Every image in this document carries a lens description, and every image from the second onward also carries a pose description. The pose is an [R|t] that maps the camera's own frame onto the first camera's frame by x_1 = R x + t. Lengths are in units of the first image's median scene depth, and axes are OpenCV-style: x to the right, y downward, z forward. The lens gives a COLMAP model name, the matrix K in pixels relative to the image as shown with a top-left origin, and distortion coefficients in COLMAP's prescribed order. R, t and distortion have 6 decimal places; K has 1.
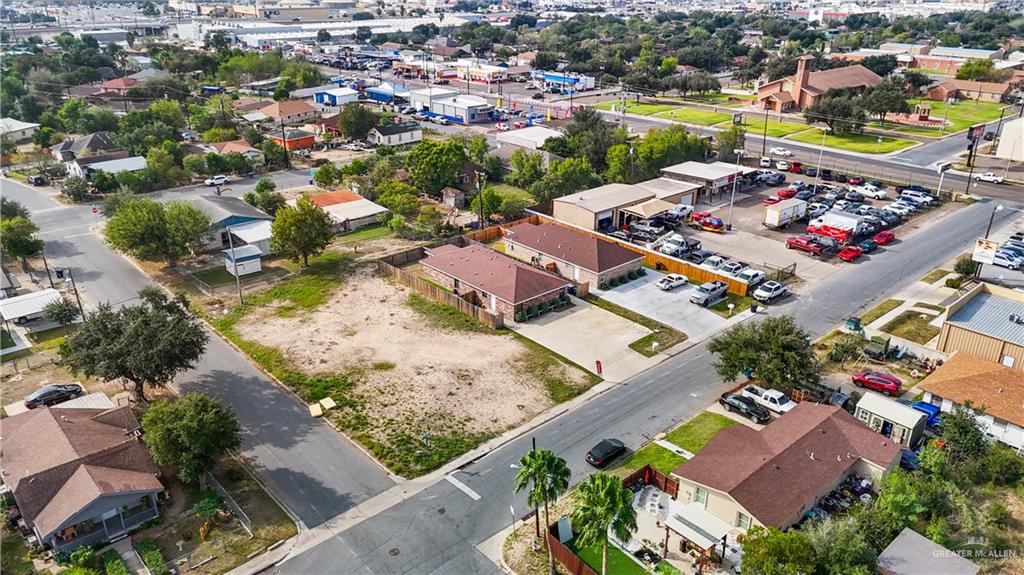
lens RADIAL K [[749.5, 0, 512.0], [0, 749.5, 287.5], [0, 0, 1]] dist [0.038610, -0.000364]
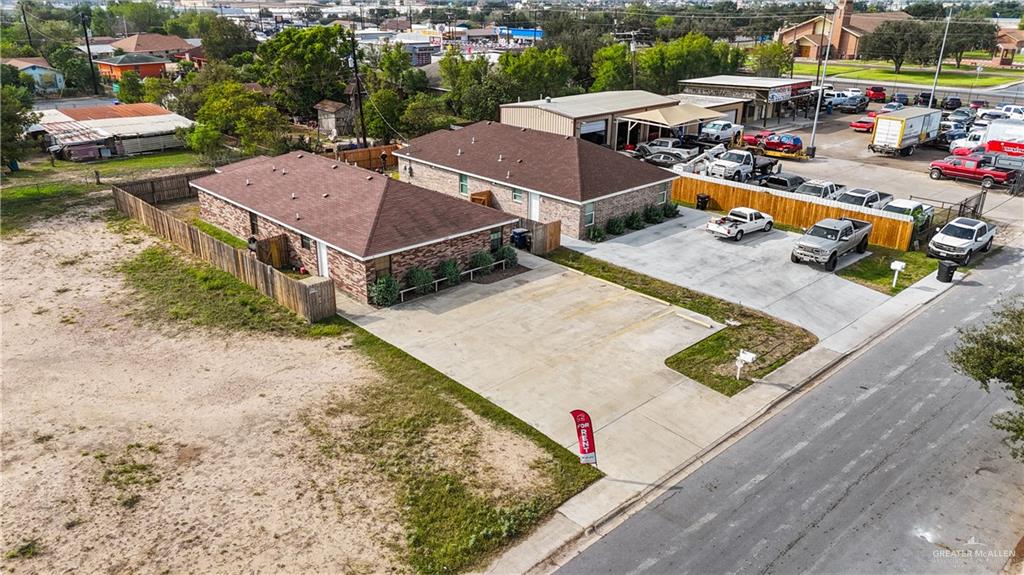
lens RADIAL K [[749.5, 0, 512.0], [0, 749.5, 287.5], [0, 0, 1]] dist [0.038610, -0.000364]
pose [[0.999729, -0.008594, 0.021634, 0.065328], [0.009206, 0.999556, -0.028333, 0.045432], [-0.021381, 0.028524, 0.999364, 0.567240]]
